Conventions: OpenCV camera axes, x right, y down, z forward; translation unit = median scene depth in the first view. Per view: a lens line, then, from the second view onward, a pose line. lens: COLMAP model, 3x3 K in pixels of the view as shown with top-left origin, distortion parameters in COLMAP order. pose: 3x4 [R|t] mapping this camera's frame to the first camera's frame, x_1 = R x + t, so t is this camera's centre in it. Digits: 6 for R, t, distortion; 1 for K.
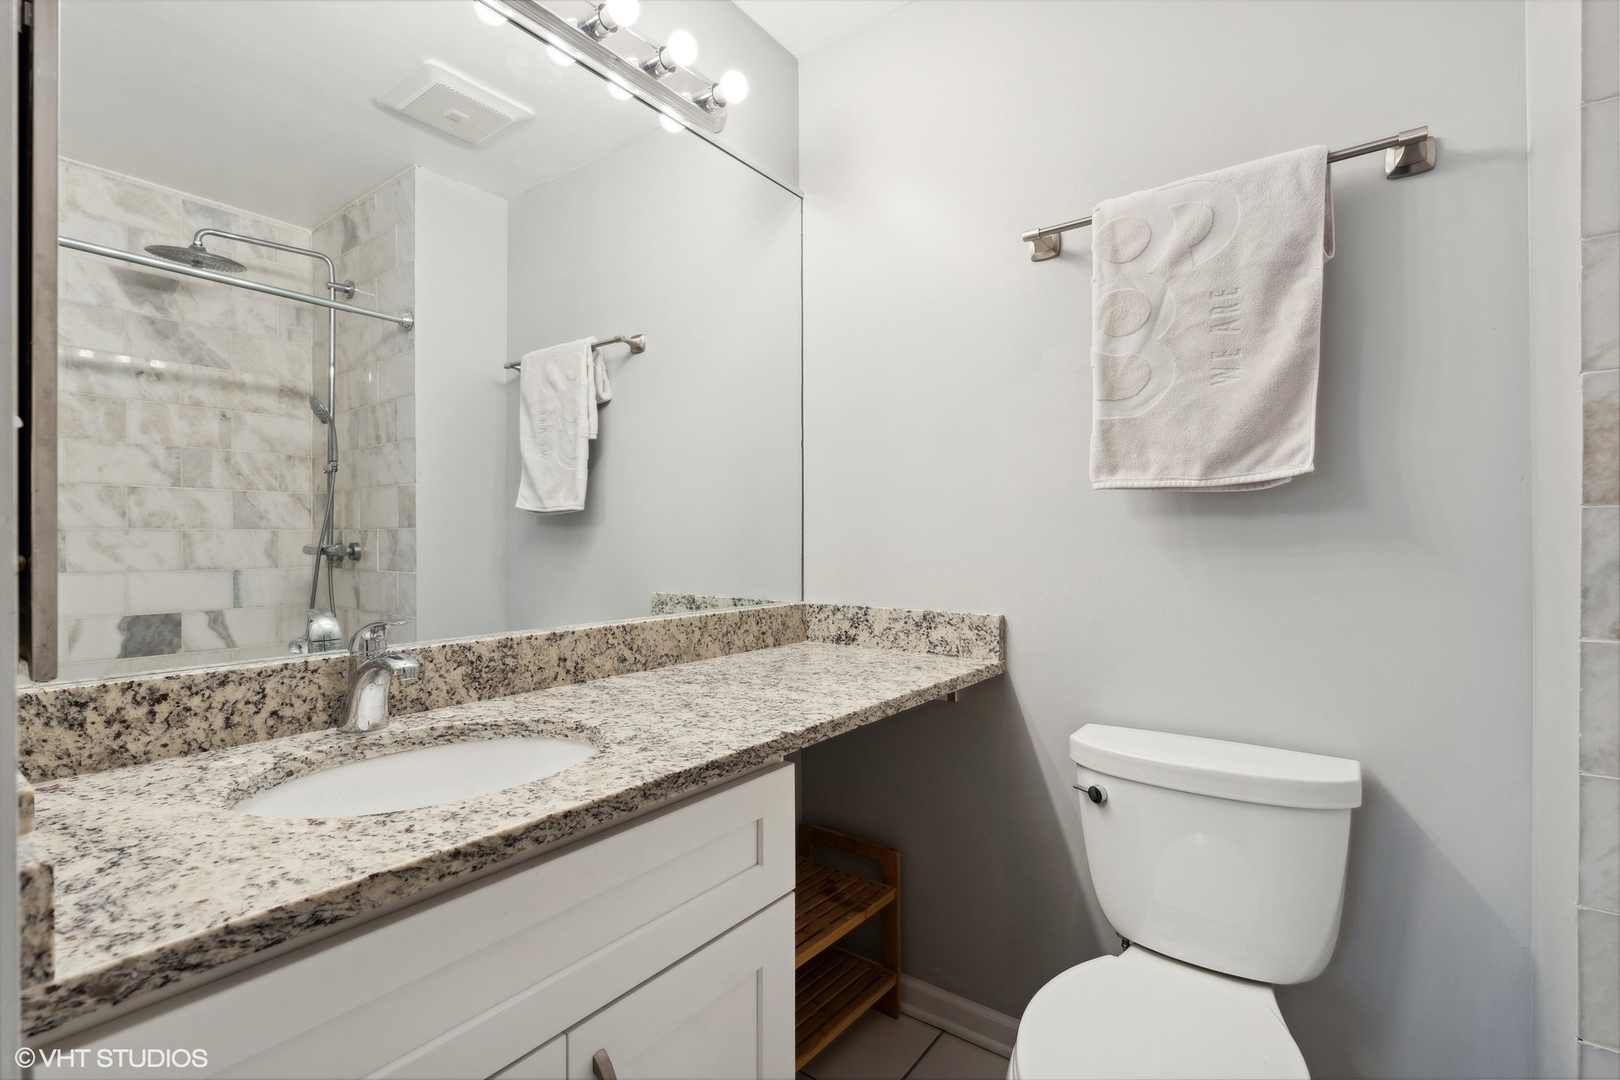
lens RADIAL K [[750.7, 0, 808.2], [0, 750.7, 532.0], [0, 0, 1]] dist [-0.001821, 0.000784]
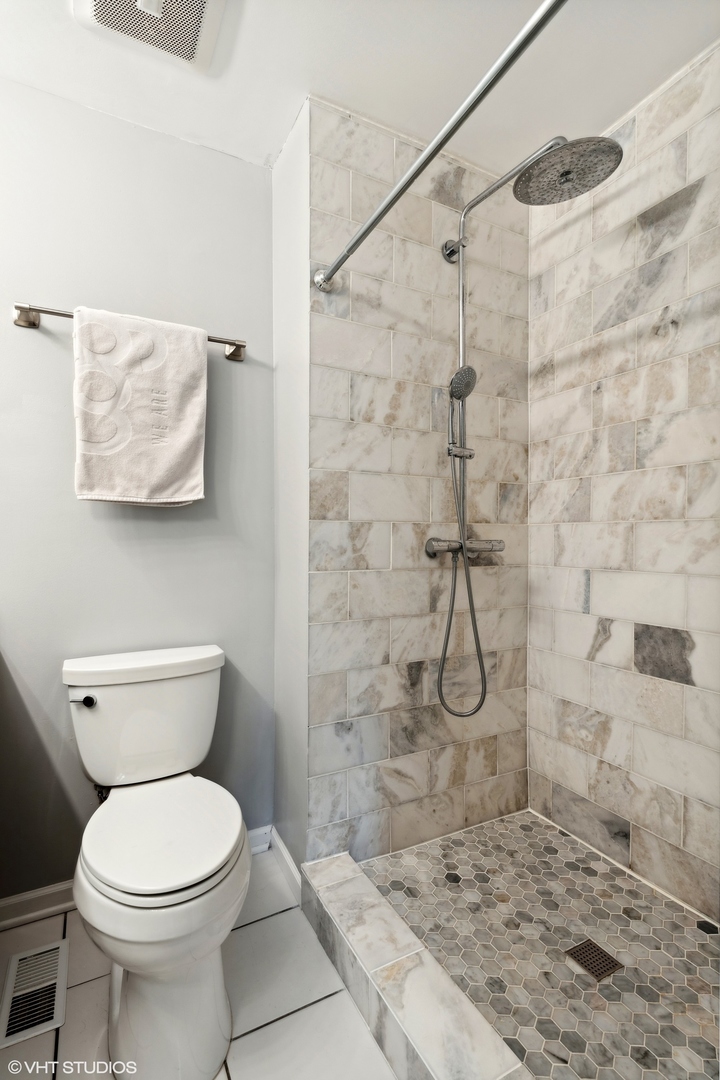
lens RADIAL K [[517.5, 0, 363.4], [0, 517.5, 544.3], [0, 0, 1]] dist [-0.002577, -0.000179]
pose [[0.414546, -0.005764, 0.910010, -0.336553], [-0.005388, 0.999947, 0.008788, 0.021000], [-0.910012, -0.008546, 0.414493, 0.064665]]
